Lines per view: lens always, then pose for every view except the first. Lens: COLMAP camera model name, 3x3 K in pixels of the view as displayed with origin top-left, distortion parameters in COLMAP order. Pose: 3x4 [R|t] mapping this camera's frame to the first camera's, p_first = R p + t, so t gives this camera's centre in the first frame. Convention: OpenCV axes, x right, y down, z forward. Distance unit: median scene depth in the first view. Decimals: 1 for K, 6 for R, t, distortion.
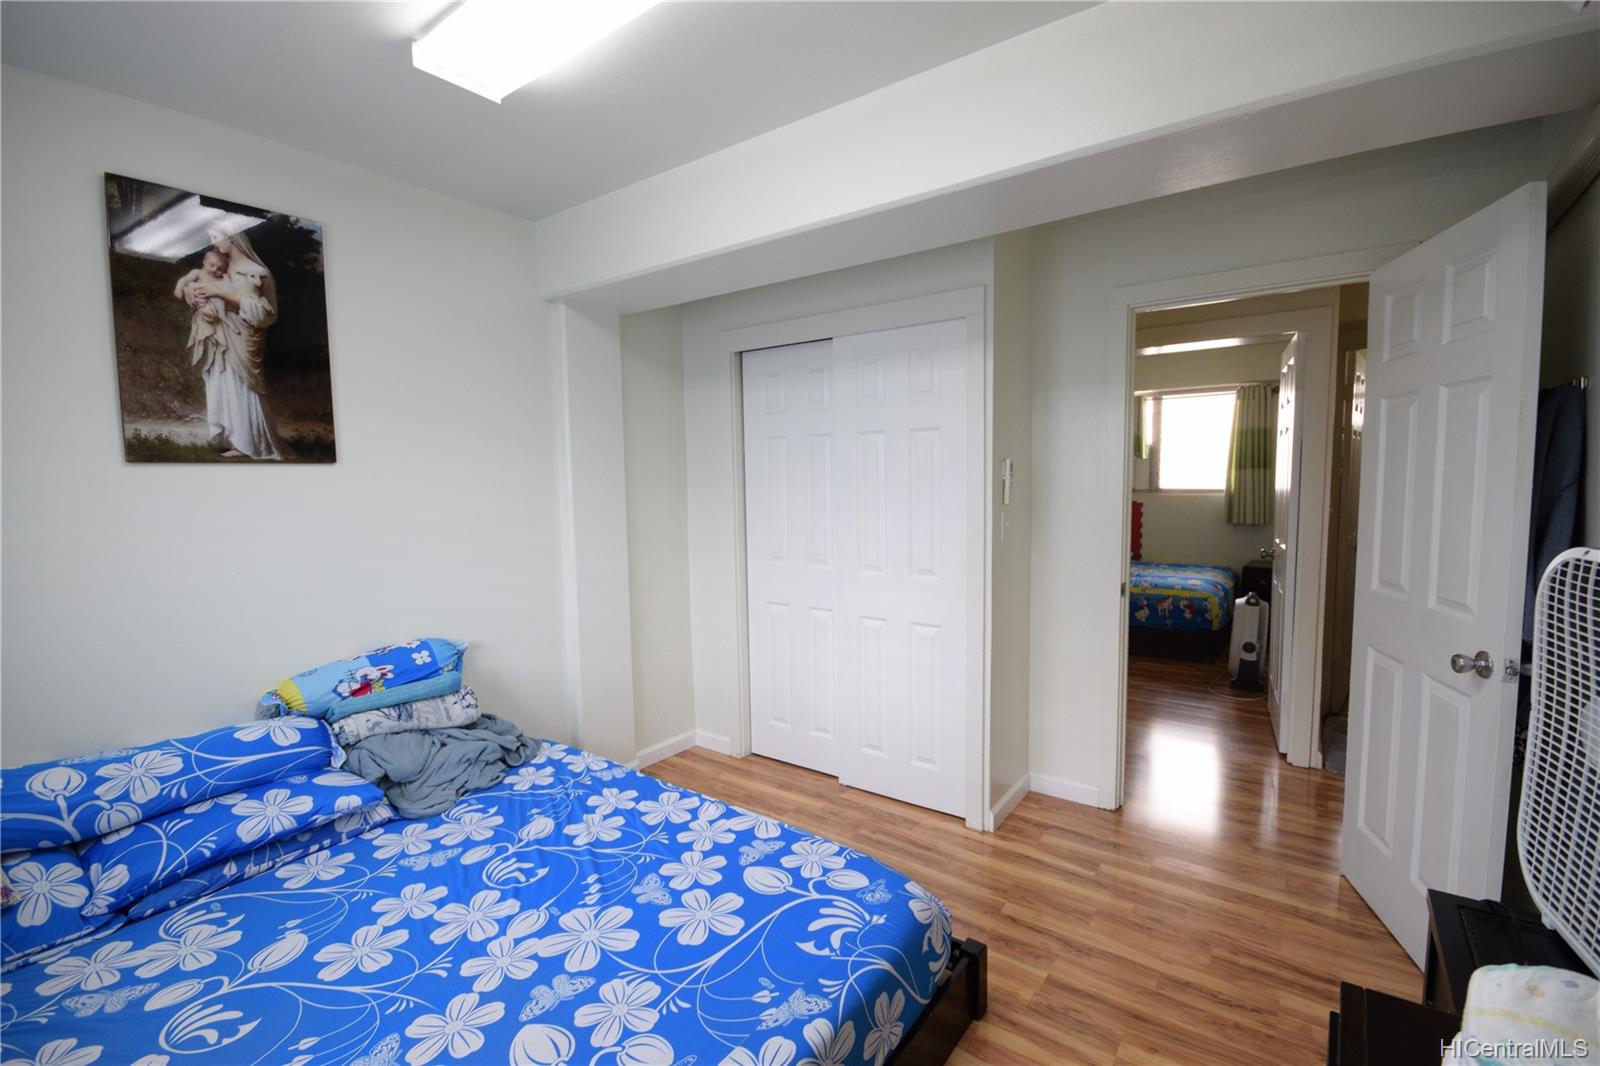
lens RADIAL K [[706.2, 0, 798.0], [0, 706.2, 532.4], [0, 0, 1]] dist [-0.002906, -0.001820]
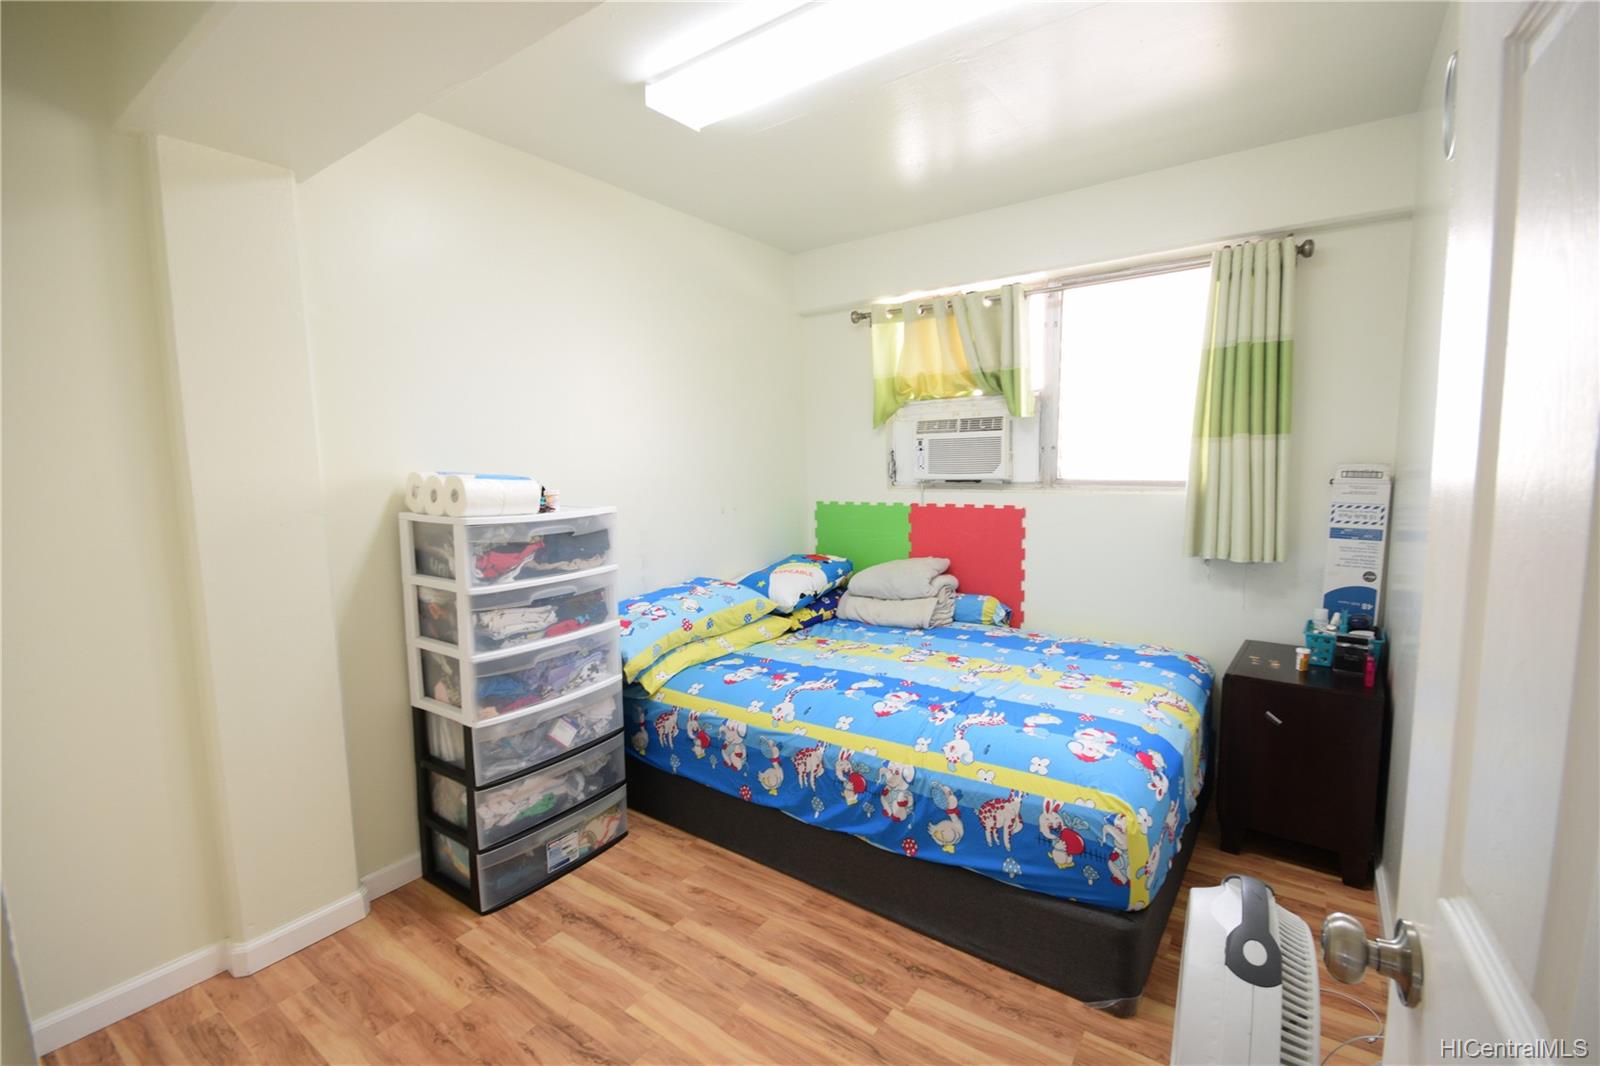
lens RADIAL K [[706.2, 0, 797.1], [0, 706.2, 536.5], [0, 0, 1]] dist [-0.002906, -0.001820]
pose [[0.999893, -0.013343, 0.005951, 1.308855], [0.013163, 0.999481, 0.029393, -0.157947], [-0.006340, -0.029312, 0.999550, 2.040847]]
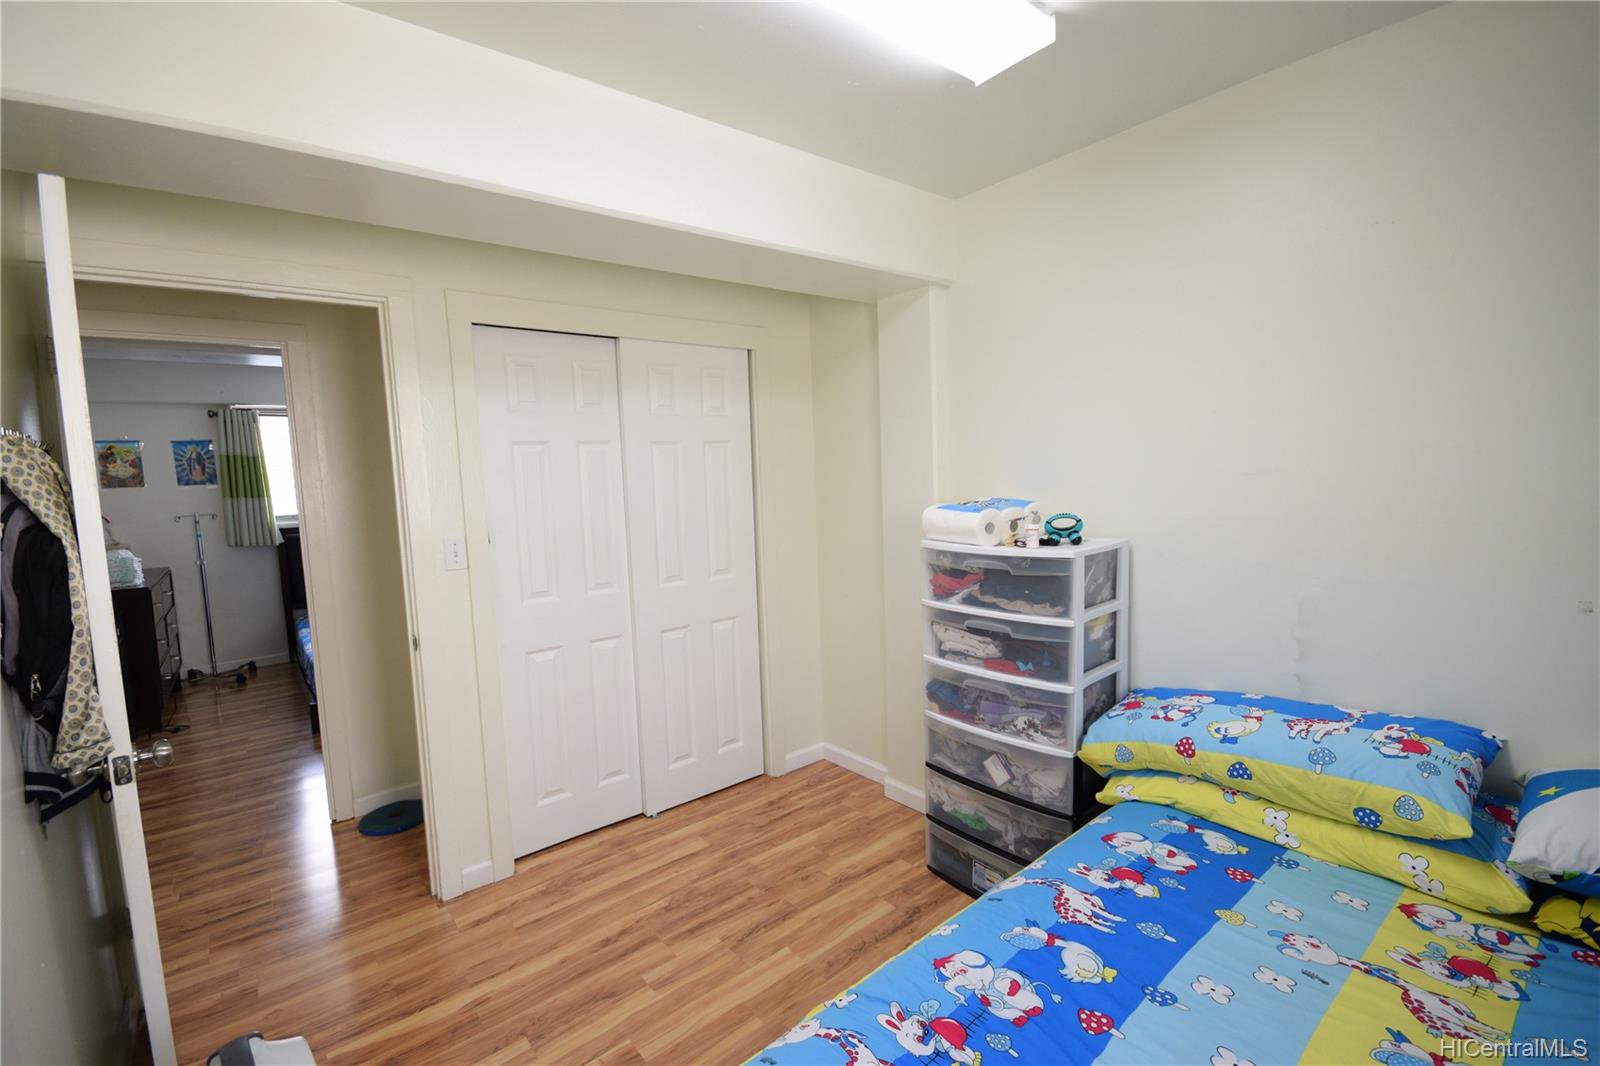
lens RADIAL K [[706.2, 0, 785.6], [0, 706.2, 532.0], [0, 0, 1]] dist [-0.002906, -0.001820]
pose [[-0.258161, 0.112063, -0.959580, 1.888940], [-0.029404, 0.991878, 0.123746, -0.280802], [0.965654, 0.060162, -0.252770, 2.874536]]
